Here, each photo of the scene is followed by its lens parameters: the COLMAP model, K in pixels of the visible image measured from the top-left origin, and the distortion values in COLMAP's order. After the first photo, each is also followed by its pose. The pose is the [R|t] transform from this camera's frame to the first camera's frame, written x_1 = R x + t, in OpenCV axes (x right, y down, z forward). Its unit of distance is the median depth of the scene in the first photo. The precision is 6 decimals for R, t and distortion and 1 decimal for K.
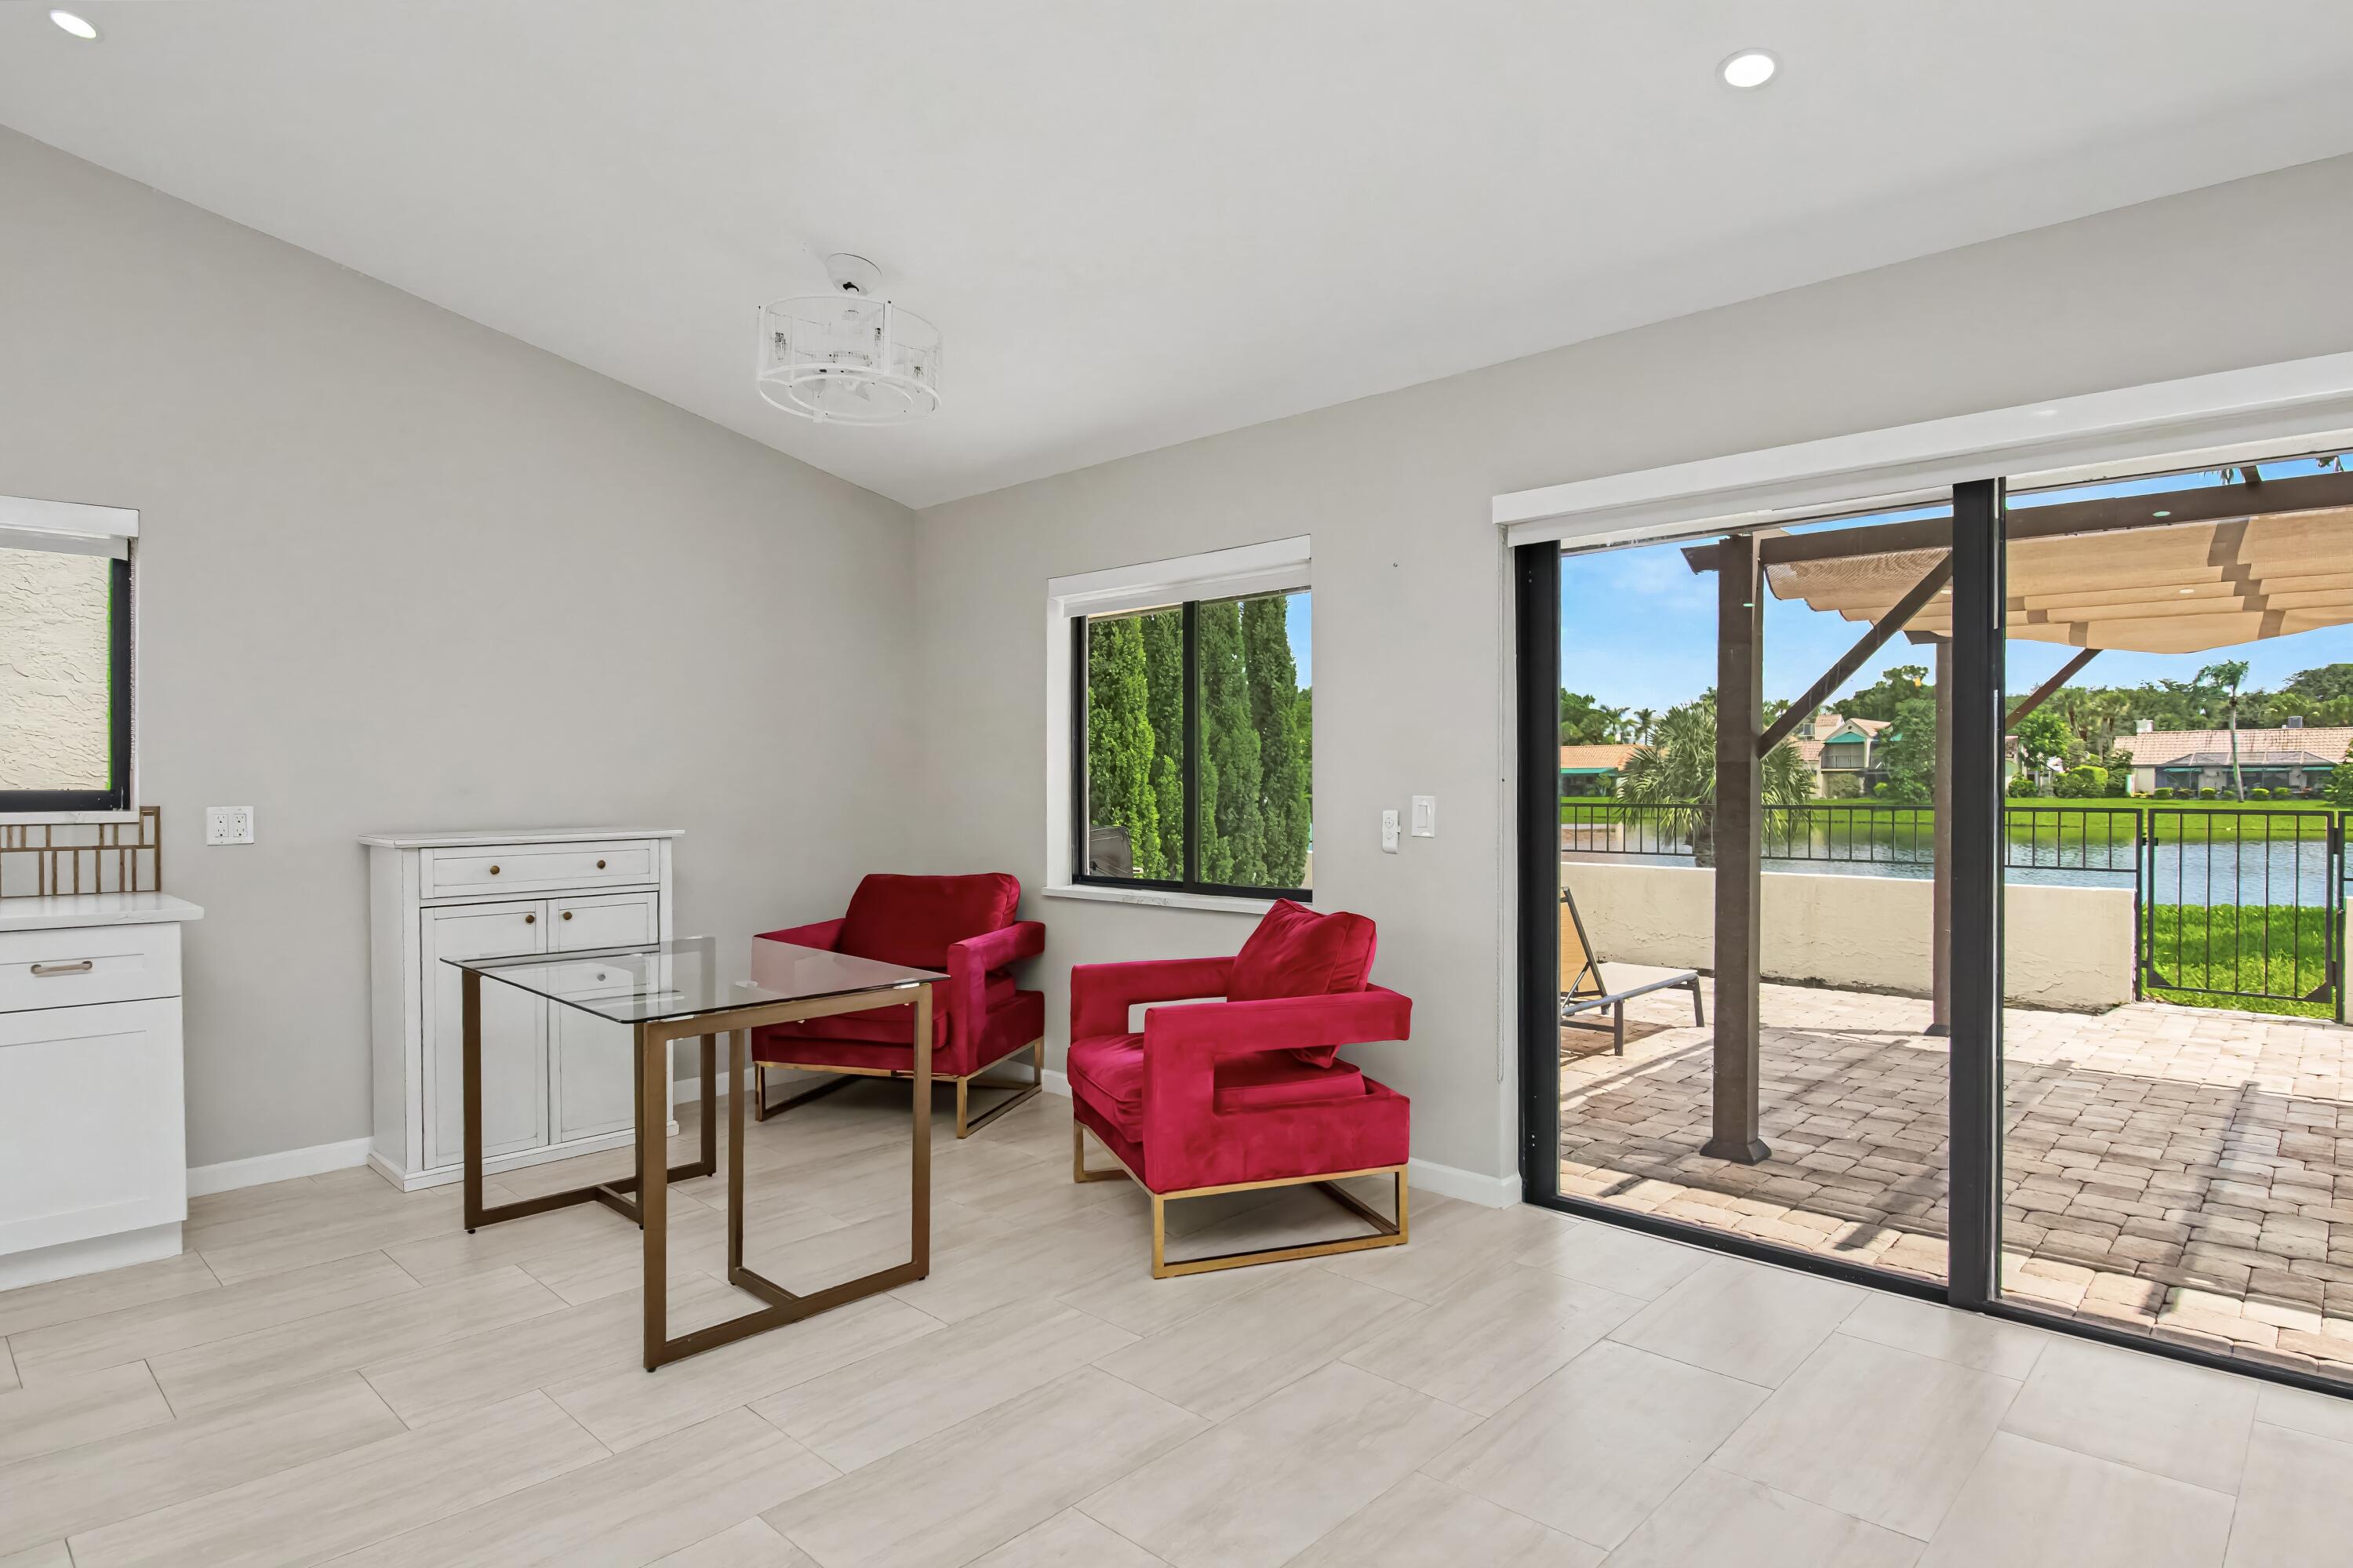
lens RADIAL K [[1268.8, 0, 1198.2], [0, 1268.8, 791.9], [0, 0, 1]] dist [0.002006, -0.006479]
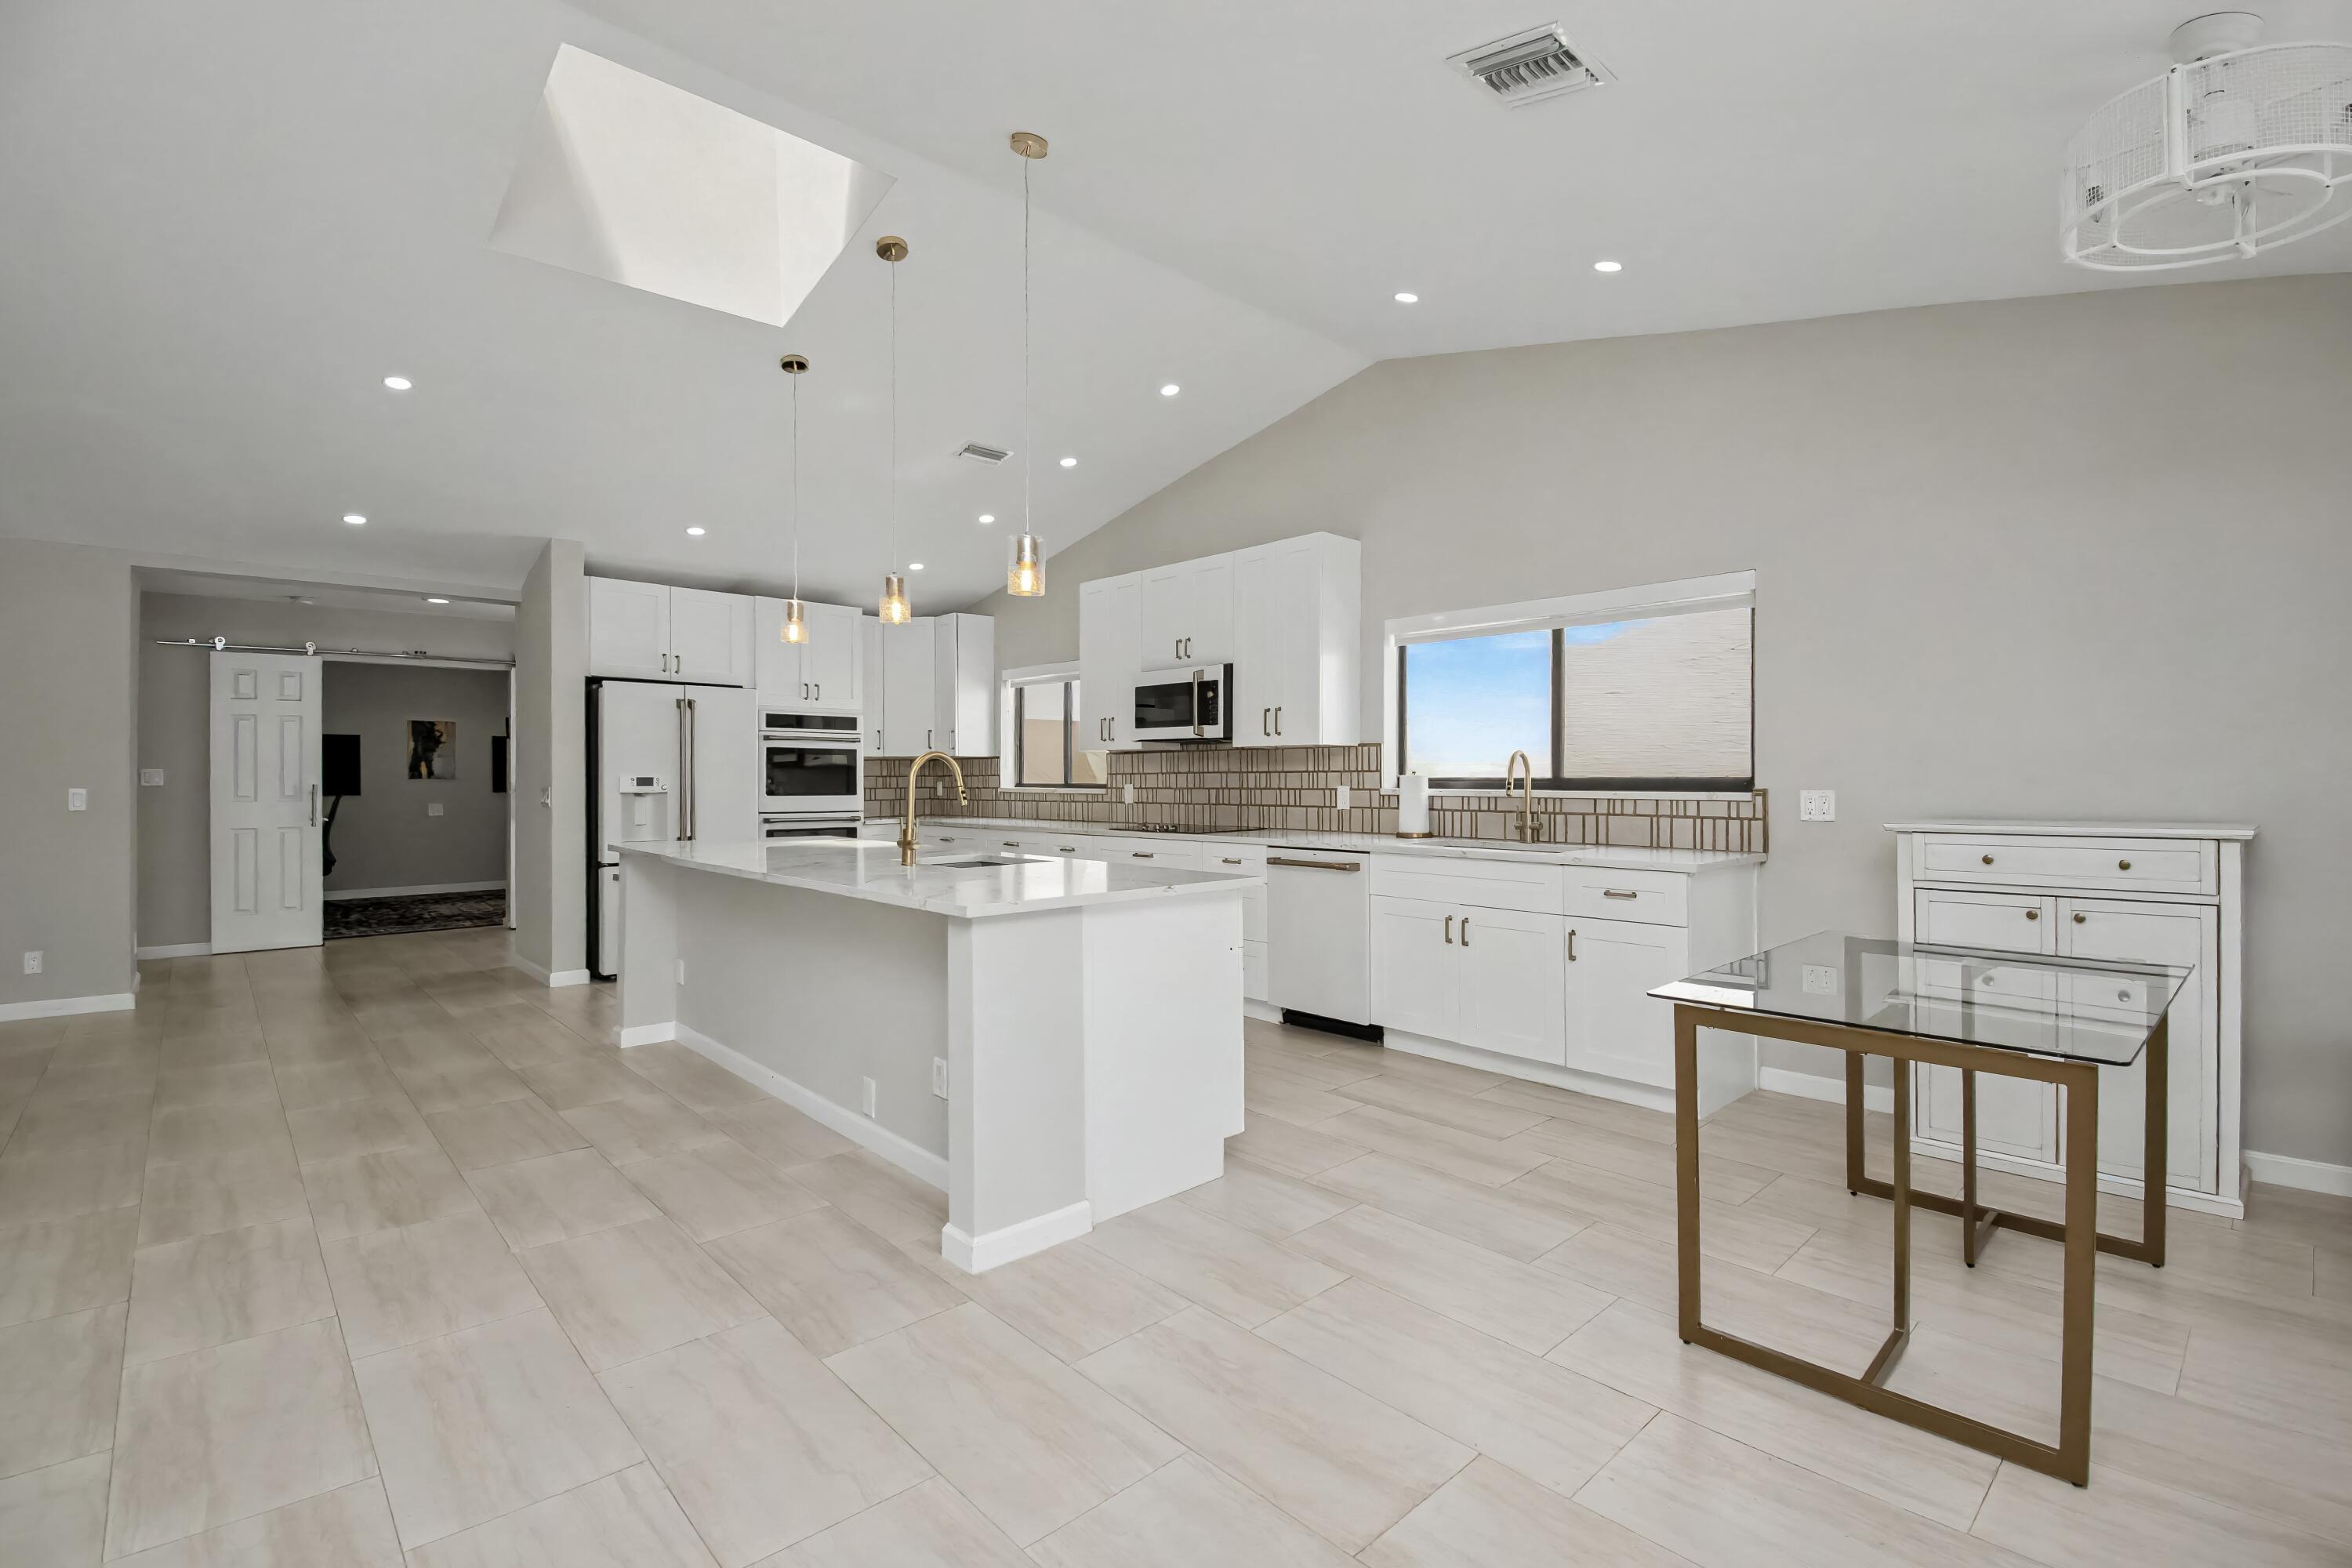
lens RADIAL K [[1058.4, 0, 1178.3], [0, 1058.4, 778.2], [0, 0, 1]] dist [0.011452, -0.017988]
pose [[-0.070684, 0.004991, -0.997486, 0.312599], [-0.003843, 0.999979, 0.005276, -0.003271], [0.997491, 0.004206, -0.070664, 0.446522]]
